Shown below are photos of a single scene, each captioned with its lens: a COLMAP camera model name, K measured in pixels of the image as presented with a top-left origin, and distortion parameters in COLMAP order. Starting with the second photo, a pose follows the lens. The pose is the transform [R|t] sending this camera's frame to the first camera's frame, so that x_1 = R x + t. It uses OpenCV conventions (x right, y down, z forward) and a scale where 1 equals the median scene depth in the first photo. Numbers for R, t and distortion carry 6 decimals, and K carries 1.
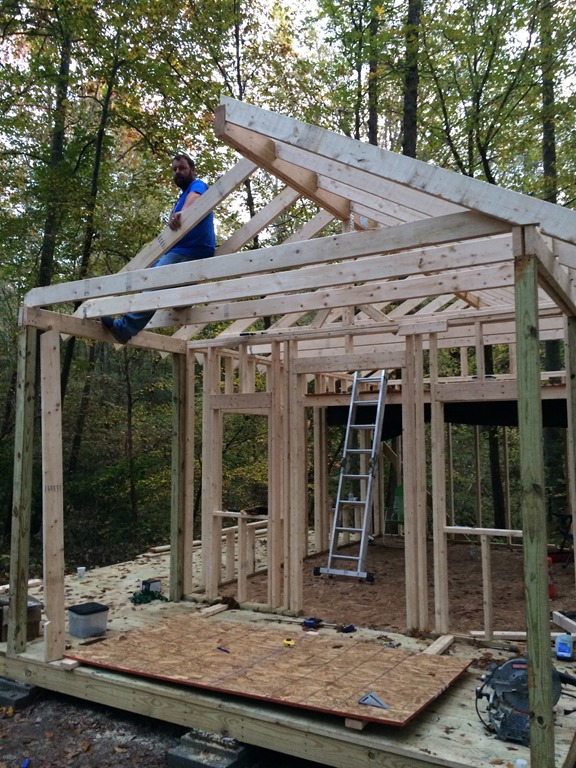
lens RADIAL K [[655.7, 0, 288.0], [0, 655.7, 384.0], [0, 0, 1]] dist [0.041742, -0.008419]
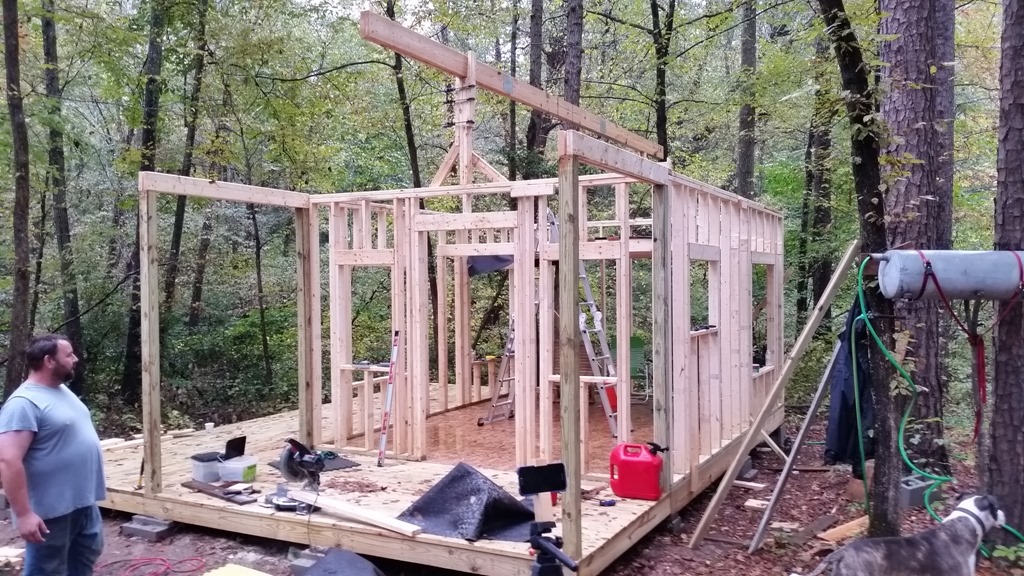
lens RADIAL K [[834.7, 0, 512.0], [0, 834.7, 288.0], [0, 0, 1]] dist [0.091125, -0.191571]
pose [[0.998772, -0.008807, 0.048763, 0.112503], [0.003979, 0.995155, 0.098235, -0.064669], [-0.049392, -0.097920, 0.993968, -0.364669]]
